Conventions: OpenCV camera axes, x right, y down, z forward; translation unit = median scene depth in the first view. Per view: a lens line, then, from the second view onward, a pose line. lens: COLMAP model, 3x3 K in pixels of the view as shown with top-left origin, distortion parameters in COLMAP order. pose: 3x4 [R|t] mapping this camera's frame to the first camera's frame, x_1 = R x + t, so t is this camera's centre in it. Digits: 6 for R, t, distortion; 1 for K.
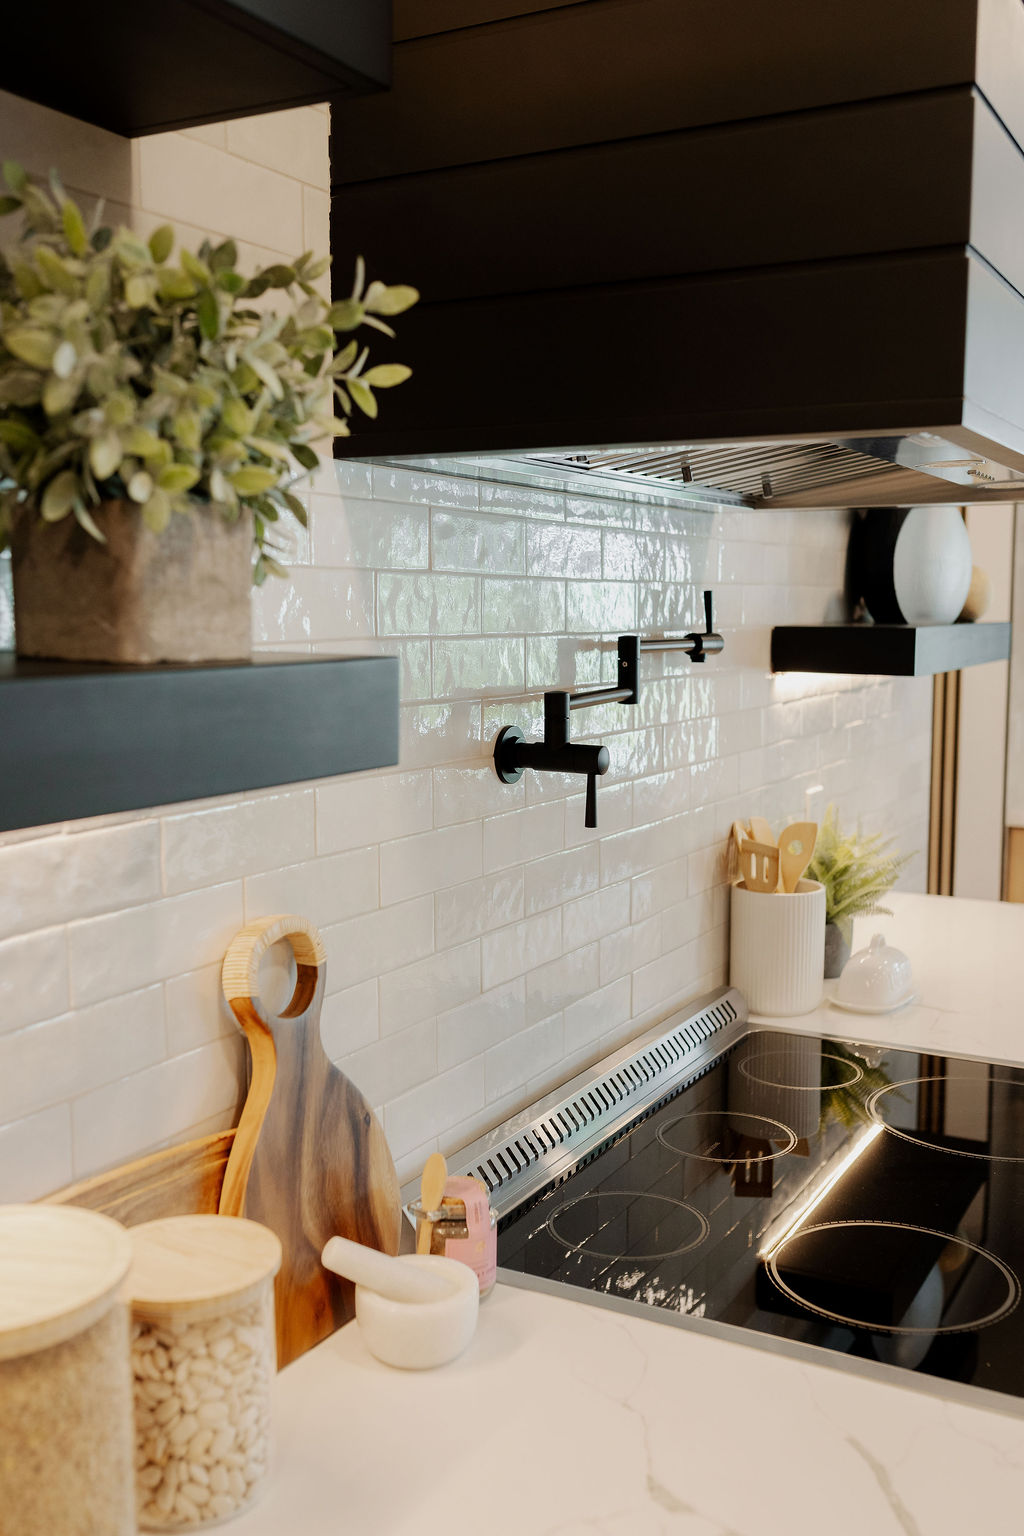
lens RADIAL K [[1473.9, 0, 512.4], [0, 1473.9, 778.2], [0, 0, 1]] dist [0.002067, -0.000684]
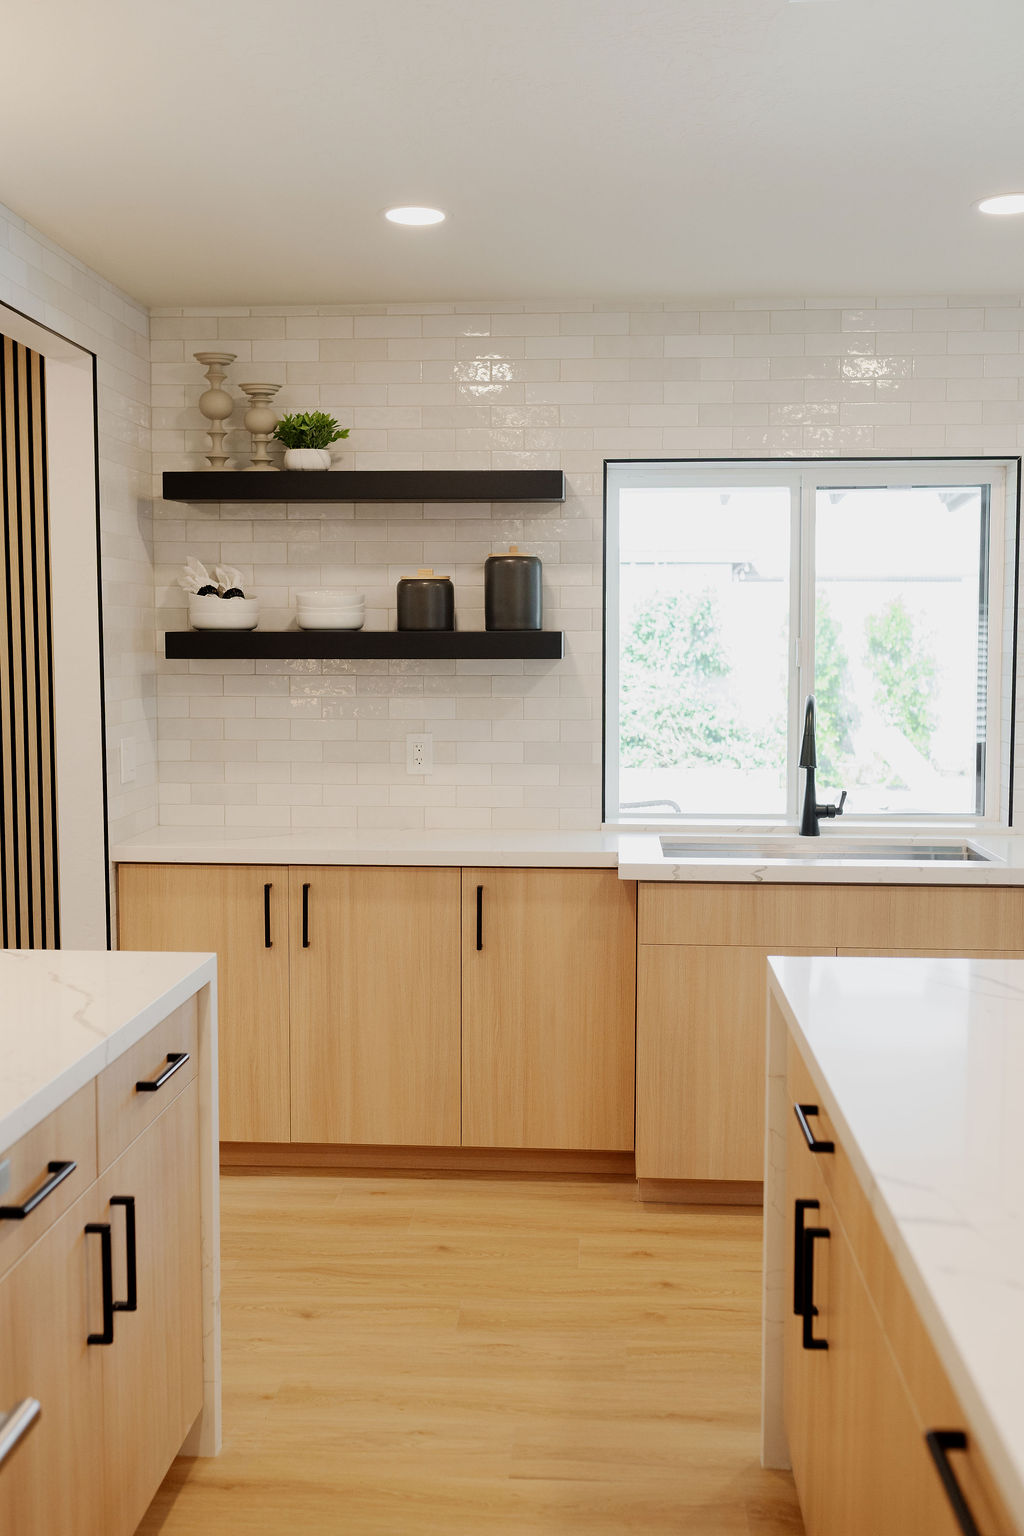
lens RADIAL K [[1464.7, 0, 512.0], [0, 1464.7, 768.0], [0, 0, 1]] dist [0.001538, -0.004604]
pose [[0.902385, -0.032816, 0.429680, 0.498133], [0.049933, 0.998342, -0.028620, 0.036874], [-0.428029, 0.047281, 0.902528, 0.158222]]
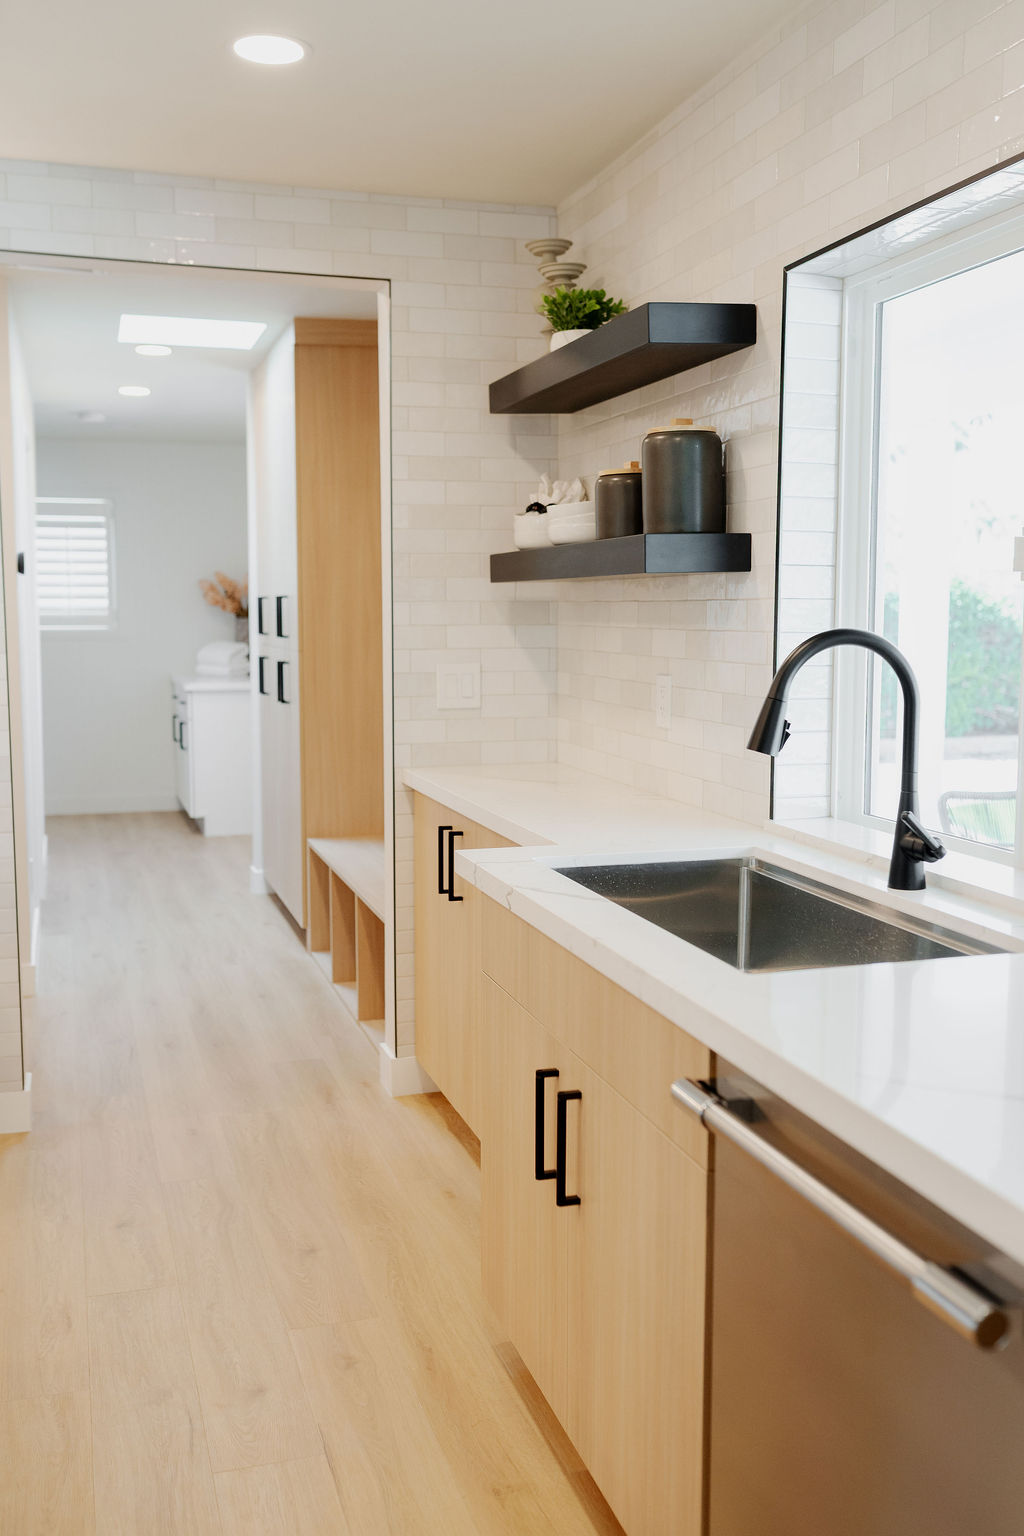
lens RADIAL K [[1464.7, 0, 512.0], [0, 1464.7, 768.0], [0, 0, 1]] dist [0.001538, -0.004604]
pose [[0.713927, 0.079989, -0.695636, 2.979812], [-0.092687, 0.995507, 0.019345, -0.001986], [0.694058, 0.050665, 0.718134, 1.066848]]
